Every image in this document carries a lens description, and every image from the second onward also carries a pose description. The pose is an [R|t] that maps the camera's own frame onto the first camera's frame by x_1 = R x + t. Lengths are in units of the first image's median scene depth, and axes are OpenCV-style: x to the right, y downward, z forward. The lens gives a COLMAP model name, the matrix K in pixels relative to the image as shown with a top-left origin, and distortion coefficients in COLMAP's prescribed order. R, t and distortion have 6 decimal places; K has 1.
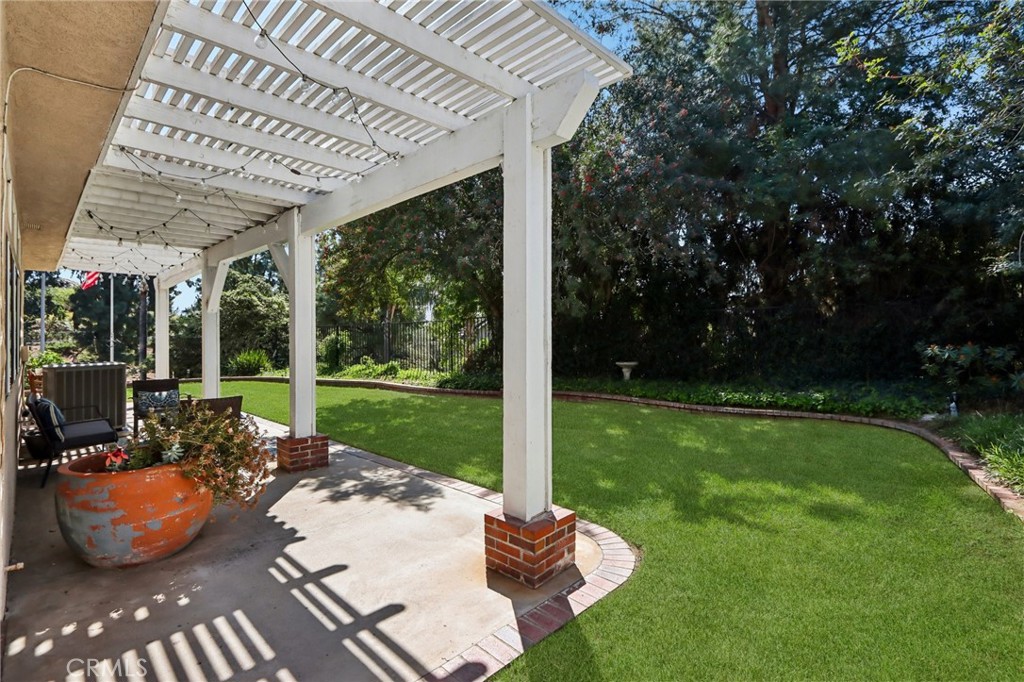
lens RADIAL K [[470.5, 0, 503.9], [0, 470.5, 333.6], [0, 0, 1]] dist [-0.004293, 0.000144]
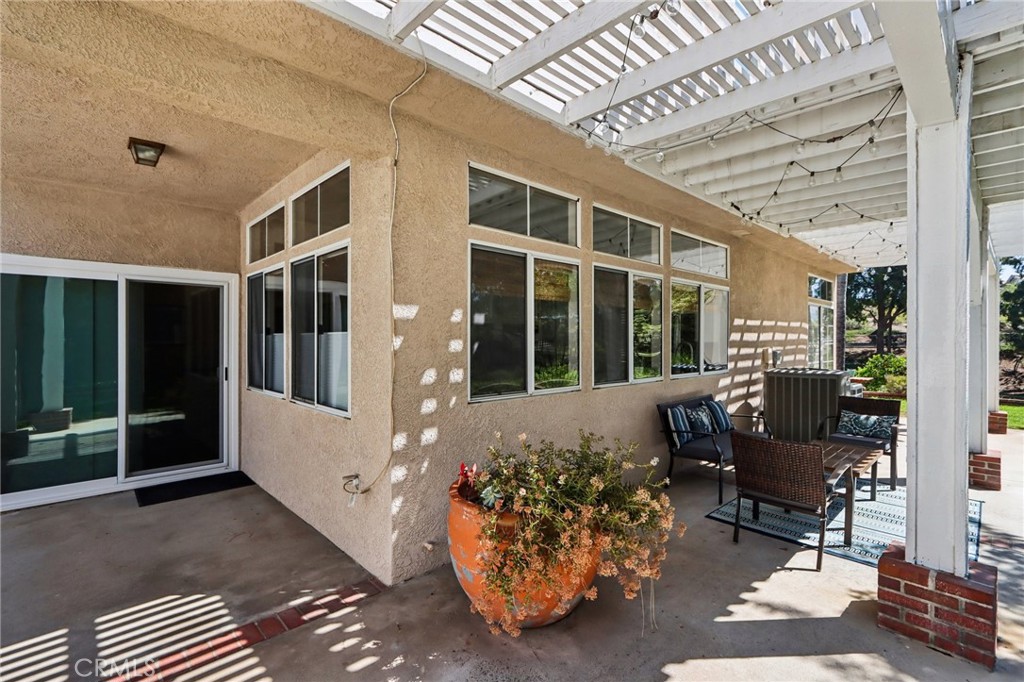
lens RADIAL K [[470.5, 0, 512.0], [0, 470.5, 338.2], [0, 0, 1]] dist [-0.004293, 0.000144]
pose [[-0.022581, -0.000057, -0.999745, 0.028010], [-0.000100, 1.000000, -0.000055, 0.001174], [0.999745, 0.000099, -0.022581, 0.468837]]
